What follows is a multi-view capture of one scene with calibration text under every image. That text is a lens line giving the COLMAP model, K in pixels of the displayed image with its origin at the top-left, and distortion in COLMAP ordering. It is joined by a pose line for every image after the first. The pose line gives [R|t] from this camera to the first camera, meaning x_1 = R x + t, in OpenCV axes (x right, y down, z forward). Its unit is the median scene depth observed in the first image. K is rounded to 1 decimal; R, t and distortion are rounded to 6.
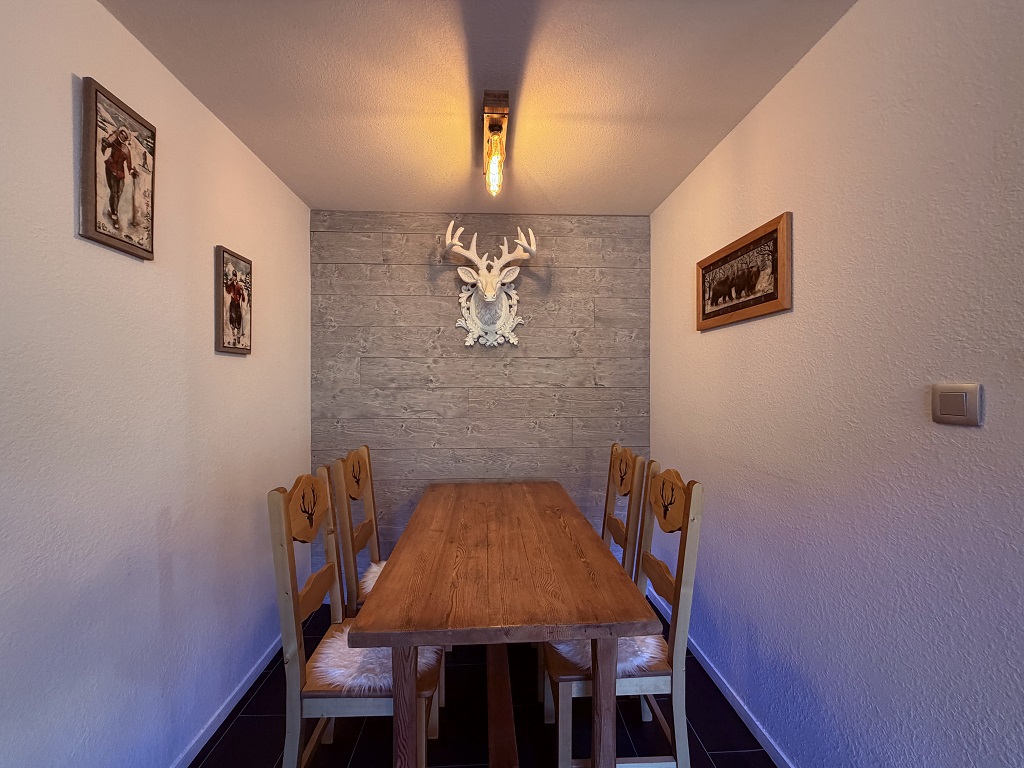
lens RADIAL K [[406.2, 0, 508.7], [0, 406.2, 384.4], [0, 0, 1]] dist [0.003620, -0.000426]
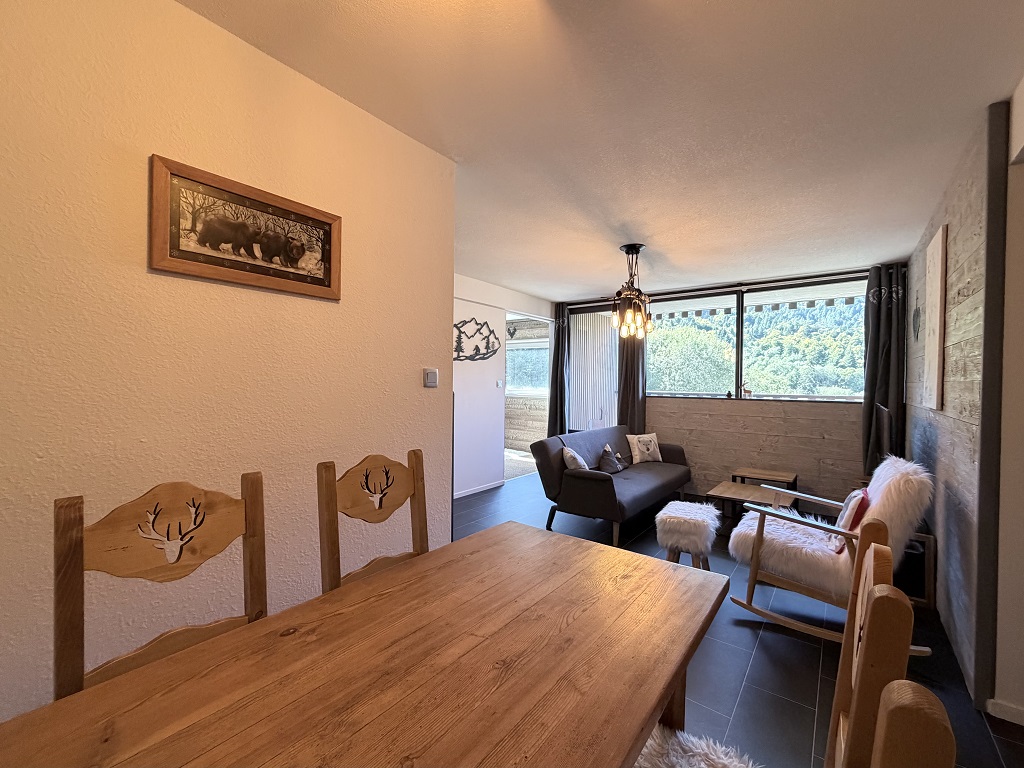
lens RADIAL K [[406.2, 0, 520.9], [0, 406.2, 383.9], [0, 0, 1]] dist [0.003620, -0.000426]
pose [[-0.757207, -0.013234, 0.653041, -0.416308], [-0.009619, 0.999912, 0.009111, 0.033332], [-0.653105, 0.000618, -0.757267, 1.359103]]
